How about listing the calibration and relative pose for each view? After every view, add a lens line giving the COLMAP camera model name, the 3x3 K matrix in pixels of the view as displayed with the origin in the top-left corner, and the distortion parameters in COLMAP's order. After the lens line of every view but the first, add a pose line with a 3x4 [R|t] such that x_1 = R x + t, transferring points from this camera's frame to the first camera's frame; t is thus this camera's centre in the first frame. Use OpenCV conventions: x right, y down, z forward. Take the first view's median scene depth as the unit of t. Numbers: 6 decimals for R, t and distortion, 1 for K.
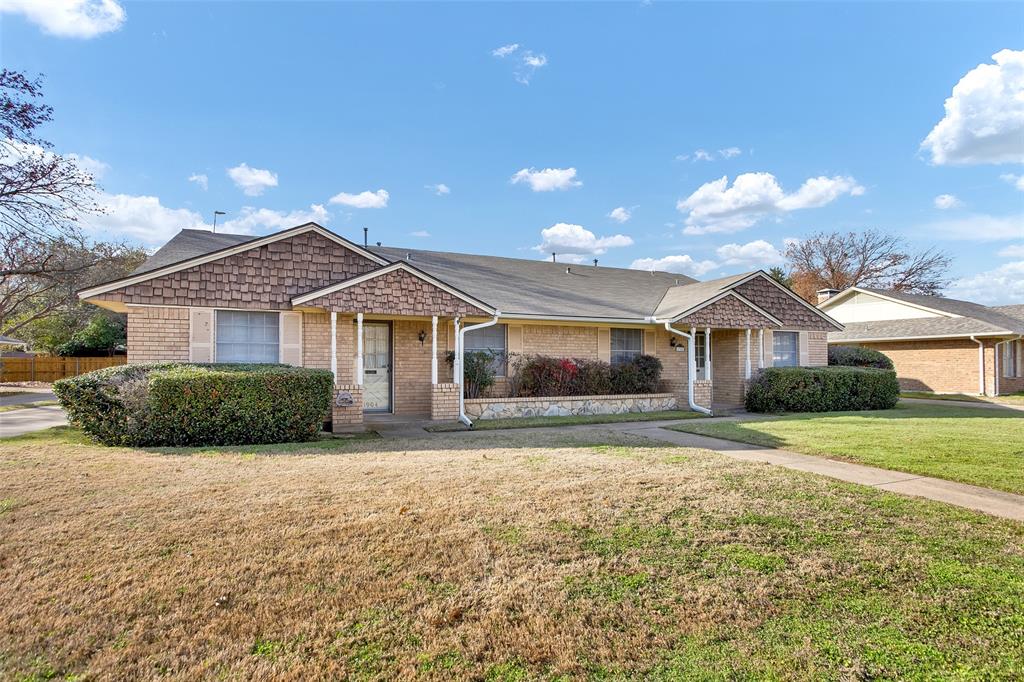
lens RADIAL K [[498.2, 0, 500.7], [0, 498.2, 364.2], [0, 0, 1]] dist [-0.020488, 0.013213]
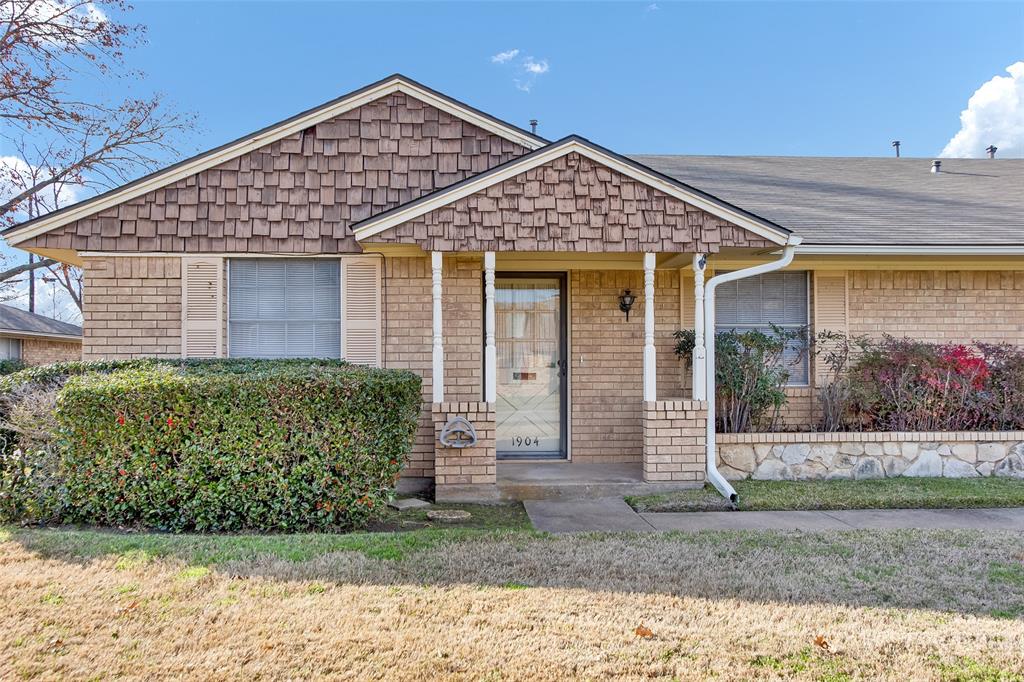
lens RADIAL K [[745.2, 0, 519.8], [0, 745.2, 366.9], [0, 0, 1]] dist [-0.010715, 0.015561]
pose [[0.945374, -0.006481, -0.325924, -0.021932], [0.007206, 0.999974, 0.001018, 0.006146], [0.325909, -0.003311, 0.945395, 0.305773]]
